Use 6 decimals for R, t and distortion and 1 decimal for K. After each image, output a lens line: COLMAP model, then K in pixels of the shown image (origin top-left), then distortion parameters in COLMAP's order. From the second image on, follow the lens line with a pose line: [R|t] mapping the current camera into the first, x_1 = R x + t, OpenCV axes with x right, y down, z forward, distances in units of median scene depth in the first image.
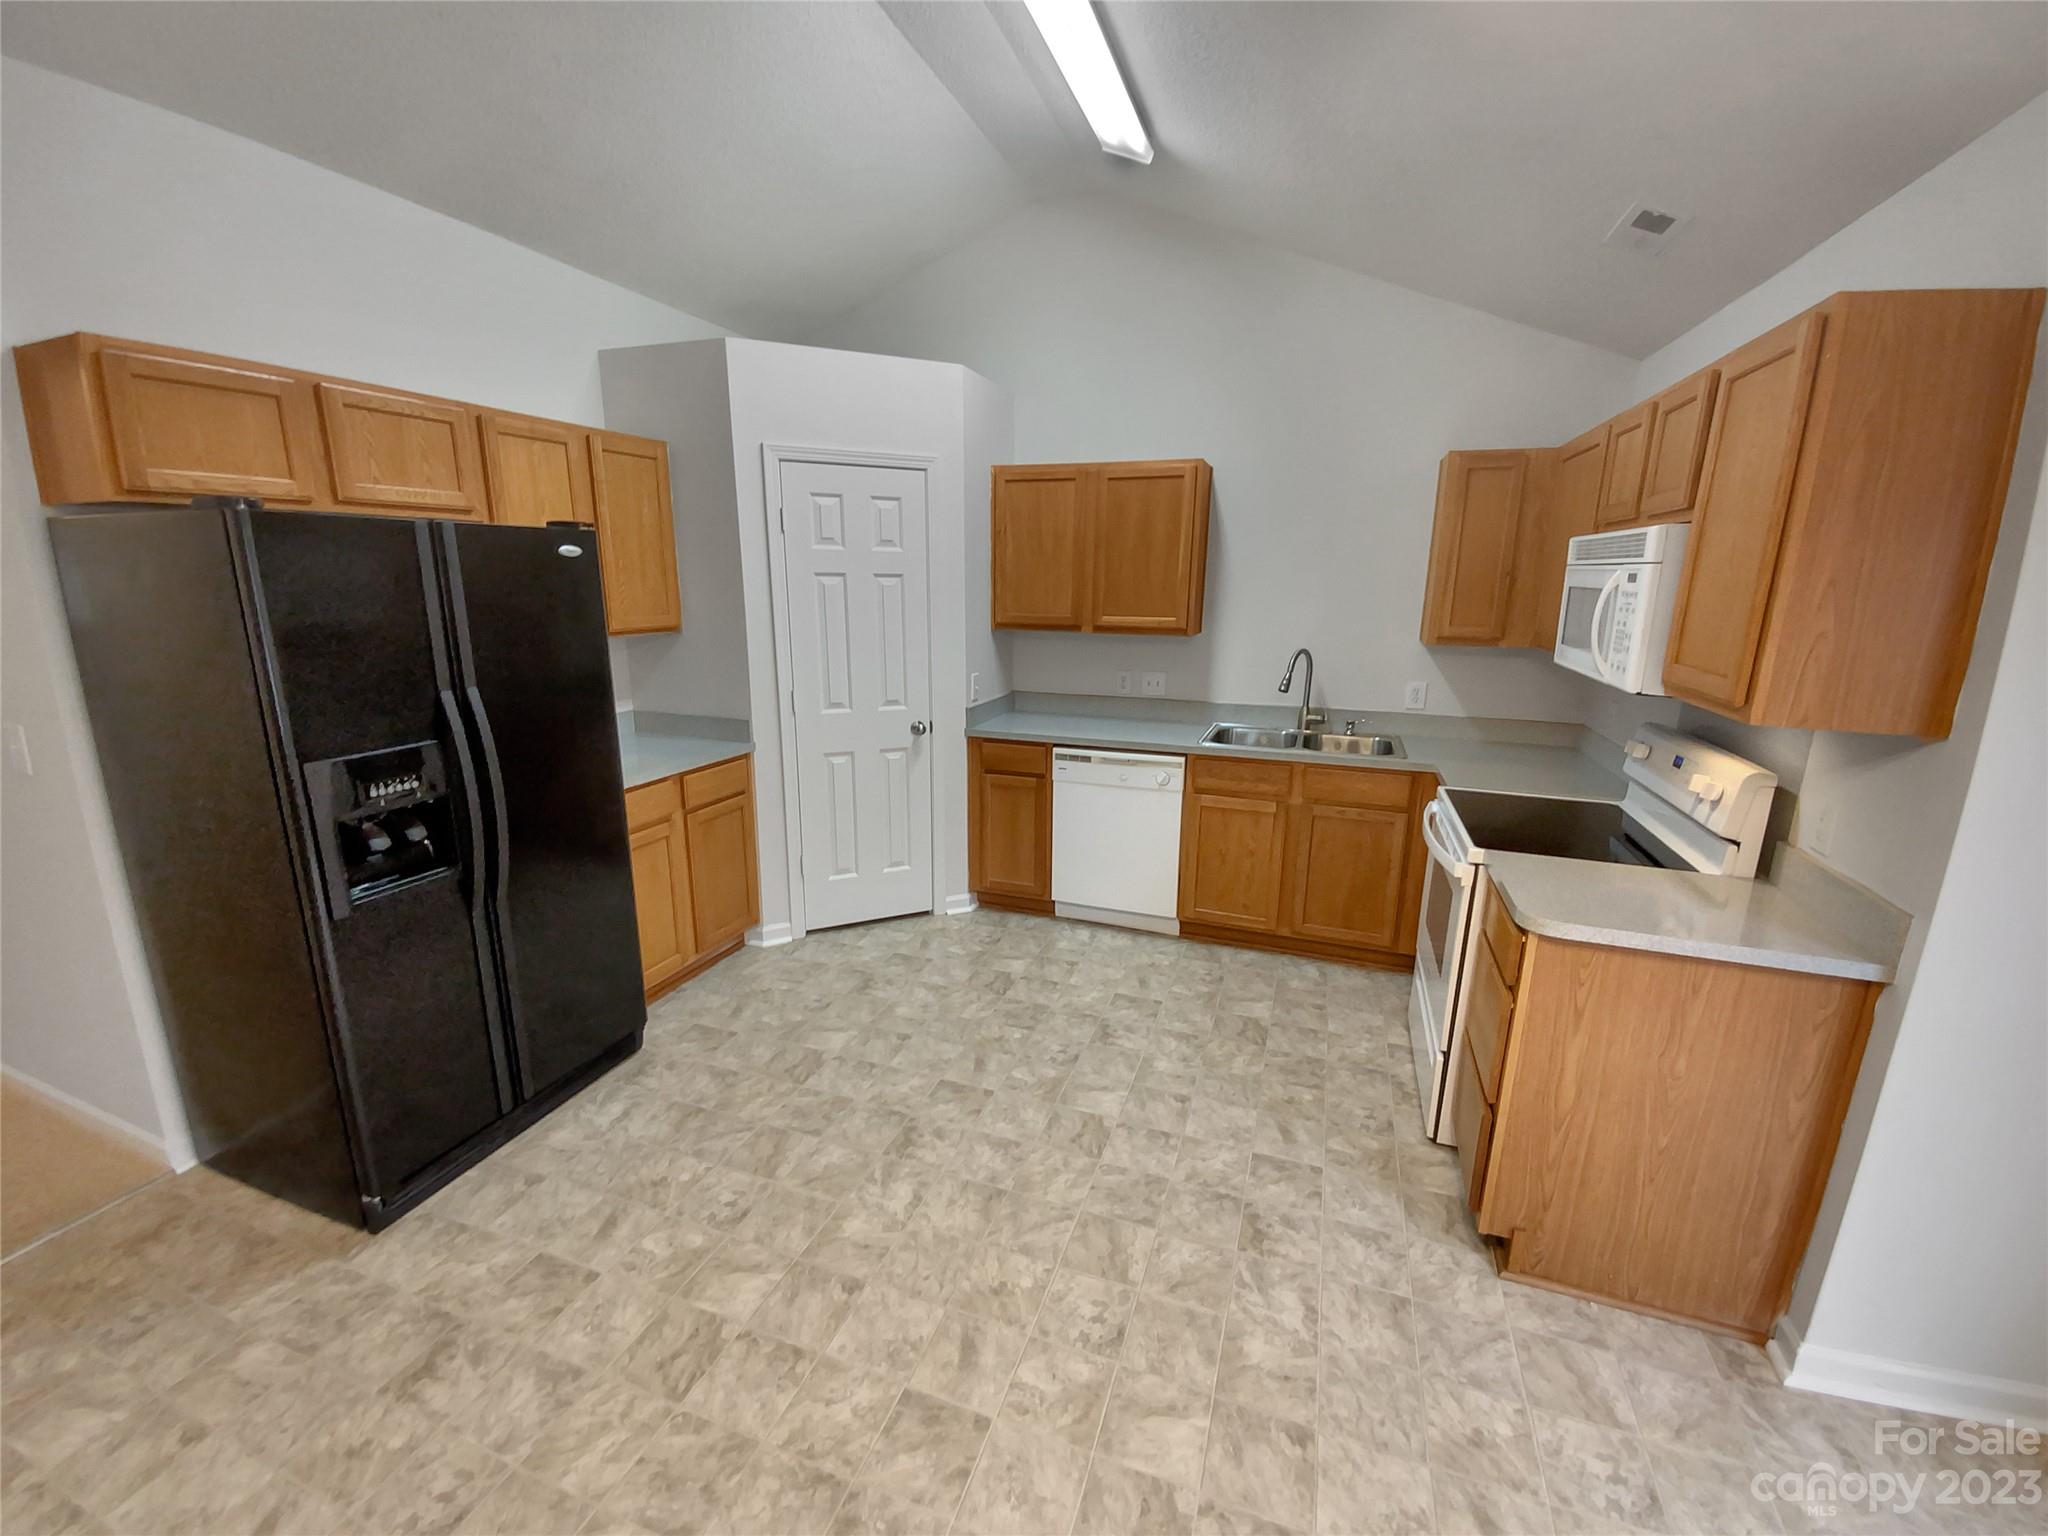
lens RADIAL K [[819.8, 0, 1024.0], [0, 819.8, 768.0], [0, 0, 1]] dist [-0.025435, -0.000004]
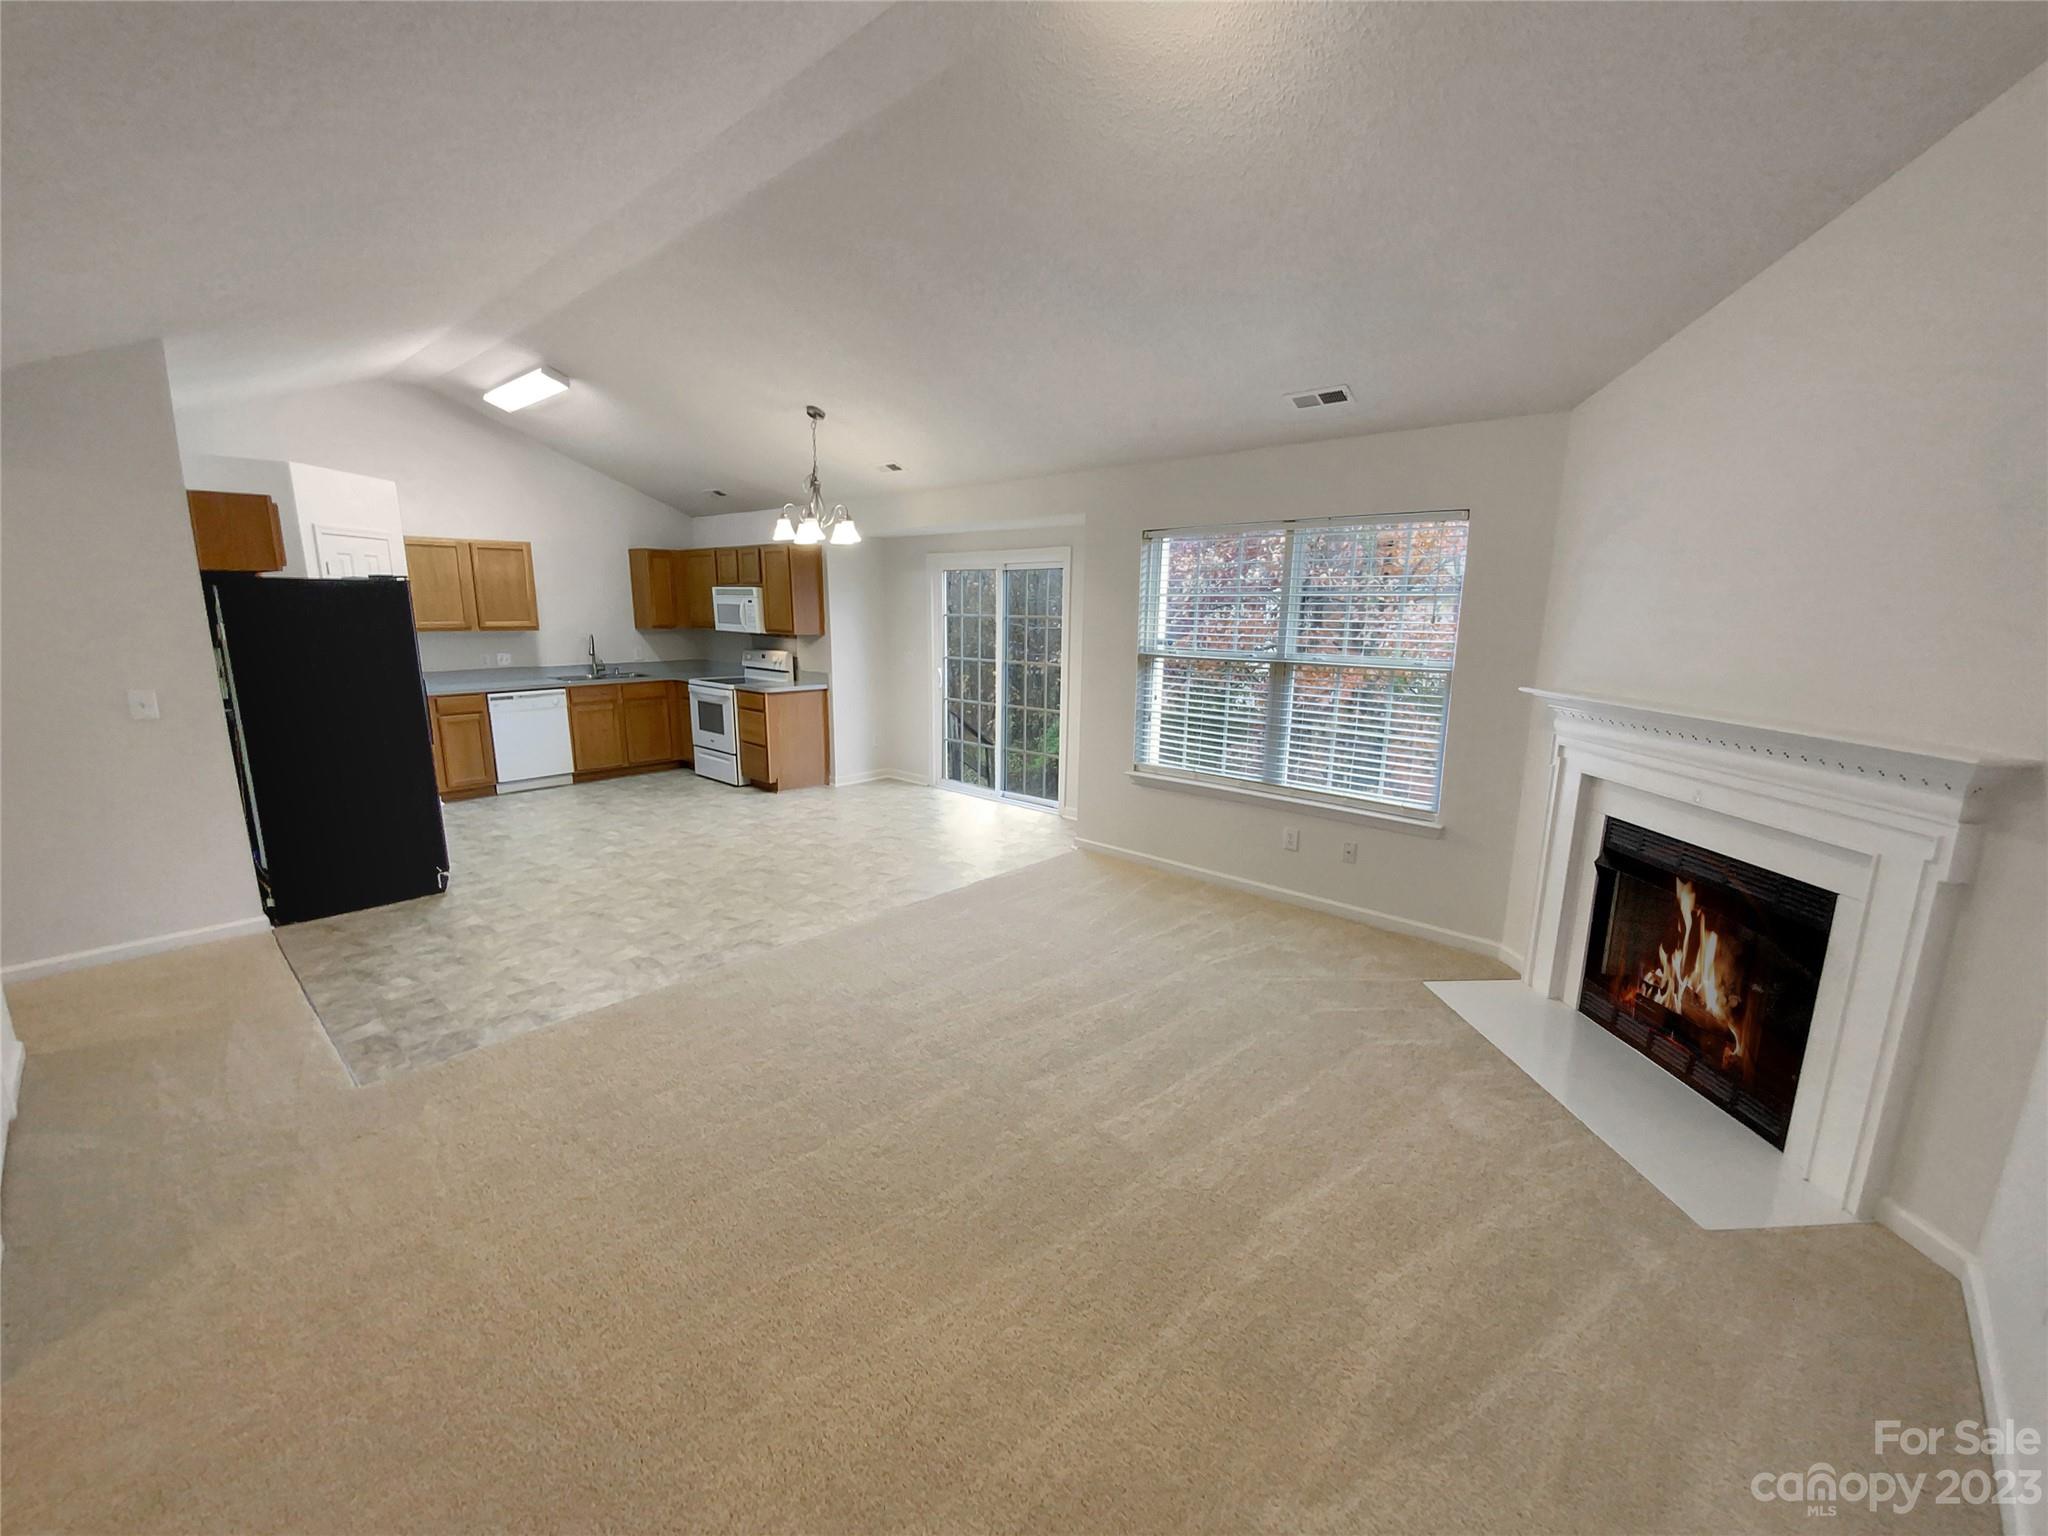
lens RADIAL K [[819.8, 0, 1024.0], [0, 819.8, 768.0], [0, 0, 1]] dist [-0.025435, -0.000004]
pose [[0.374799, -0.182813, 0.908903, -1.234279], [0.199521, 0.973299, 0.113490, 0.174733], [-0.905382, 0.138810, 0.401267, -0.803417]]
